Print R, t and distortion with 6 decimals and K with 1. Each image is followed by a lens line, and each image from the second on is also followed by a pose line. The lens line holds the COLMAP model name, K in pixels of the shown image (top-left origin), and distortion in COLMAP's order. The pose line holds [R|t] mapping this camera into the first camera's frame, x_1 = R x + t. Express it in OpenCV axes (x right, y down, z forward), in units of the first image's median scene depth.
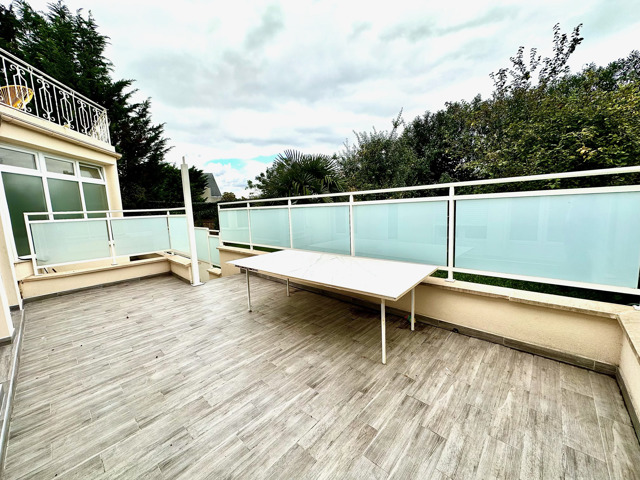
lens RADIAL K [[254.8, 0, 317.8], [0, 254.8, 237.2], [0, 0, 1]] dist [-0.007257, -0.000137]
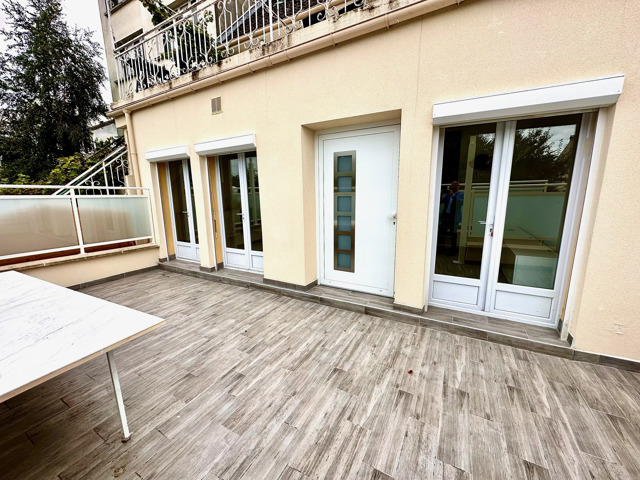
lens RADIAL K [[254.8, 0, 320.5], [0, 254.8, 241.0], [0, 0, 1]] dist [-0.007257, -0.000137]
pose [[-0.970246, 0.093288, -0.223430, -0.721577], [0.021177, 0.951954, 0.305508, -0.202214], [0.241195, 0.291686, -0.925605, 1.916772]]
